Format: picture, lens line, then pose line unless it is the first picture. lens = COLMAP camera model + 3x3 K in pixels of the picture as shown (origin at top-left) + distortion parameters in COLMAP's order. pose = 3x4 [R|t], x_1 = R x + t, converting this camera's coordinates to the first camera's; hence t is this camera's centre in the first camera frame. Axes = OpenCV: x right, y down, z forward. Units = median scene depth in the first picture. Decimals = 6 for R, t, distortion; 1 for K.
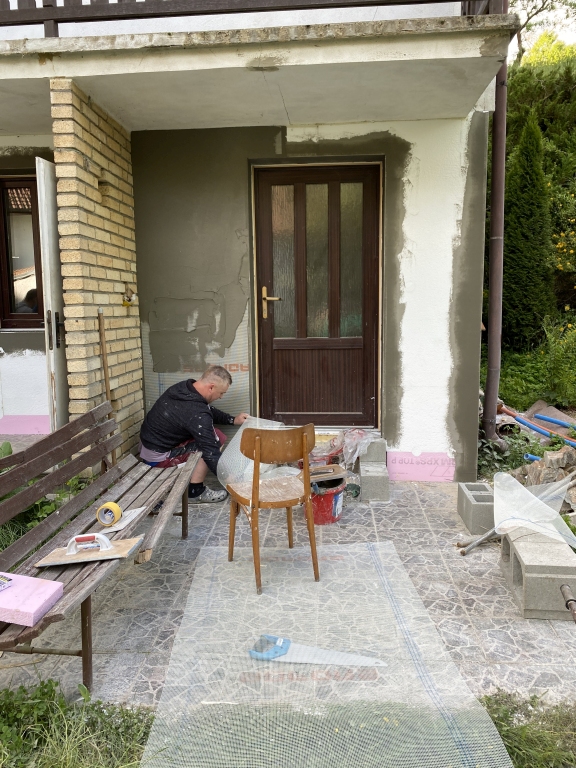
lens RADIAL K [[585.4, 0, 289.5], [0, 585.4, 382.4], [0, 0, 1]] dist [0.020225, -0.014548]
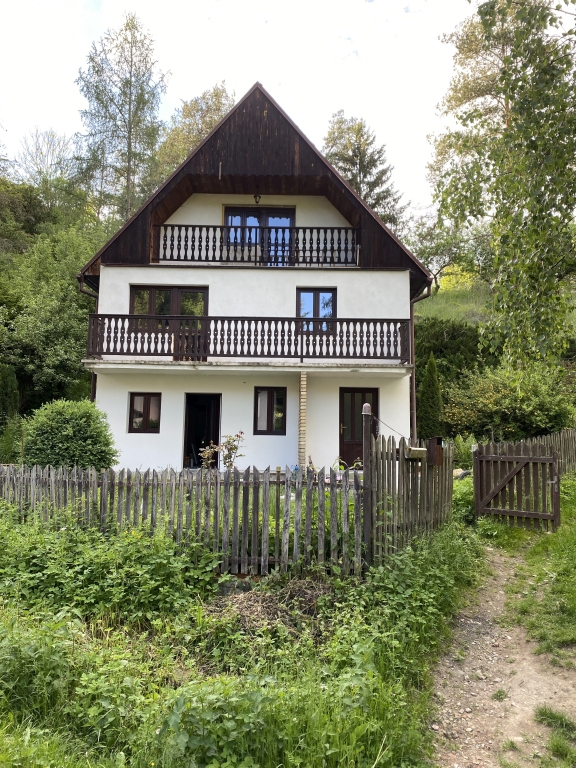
lens RADIAL K [[585.4, 0, 281.5], [0, 585.4, 383.3], [0, 0, 1]] dist [0.020225, -0.014548]
pose [[0.997174, 0.034925, 0.066518, -0.788706], [-0.018060, 0.970850, -0.239006, 0.516504], [-0.072927, 0.237129, 0.968737, -2.805227]]
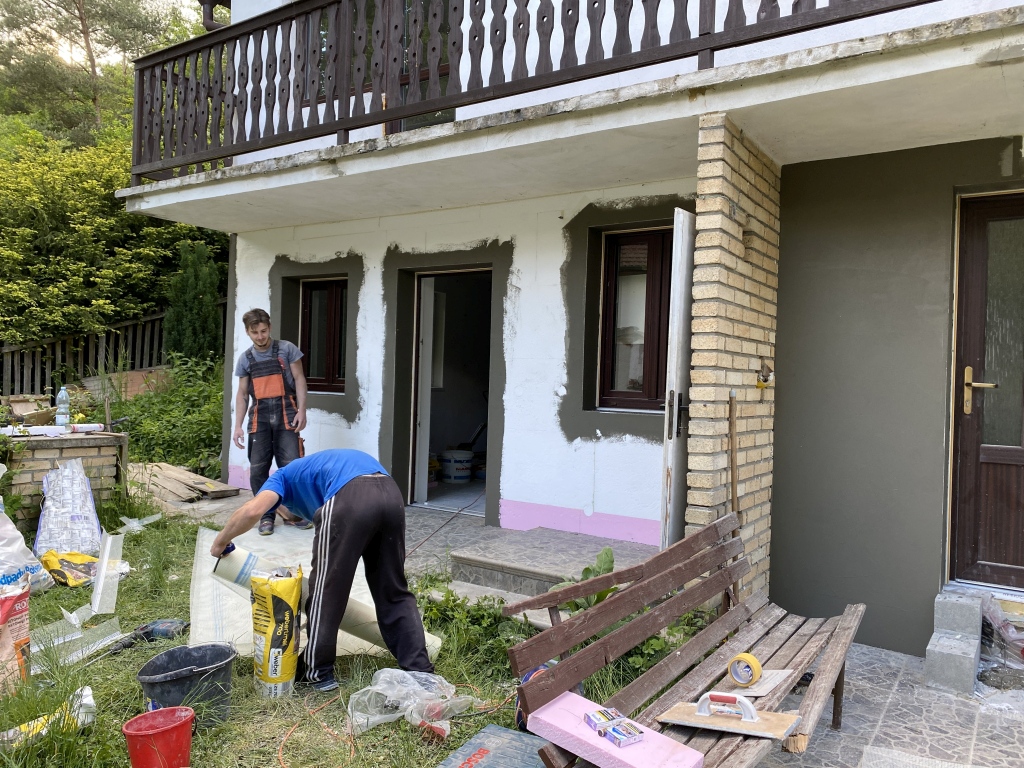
lens RADIAL K [[780.6, 0, 516.7], [0, 780.6, 381.5], [0, 0, 1]] dist [0.020225, -0.014548]
pose [[0.870839, 0.038794, -0.490035, -0.072699], [-0.102461, 0.989310, -0.103764, -0.001840], [0.480771, 0.140571, 0.865505, -0.031220]]
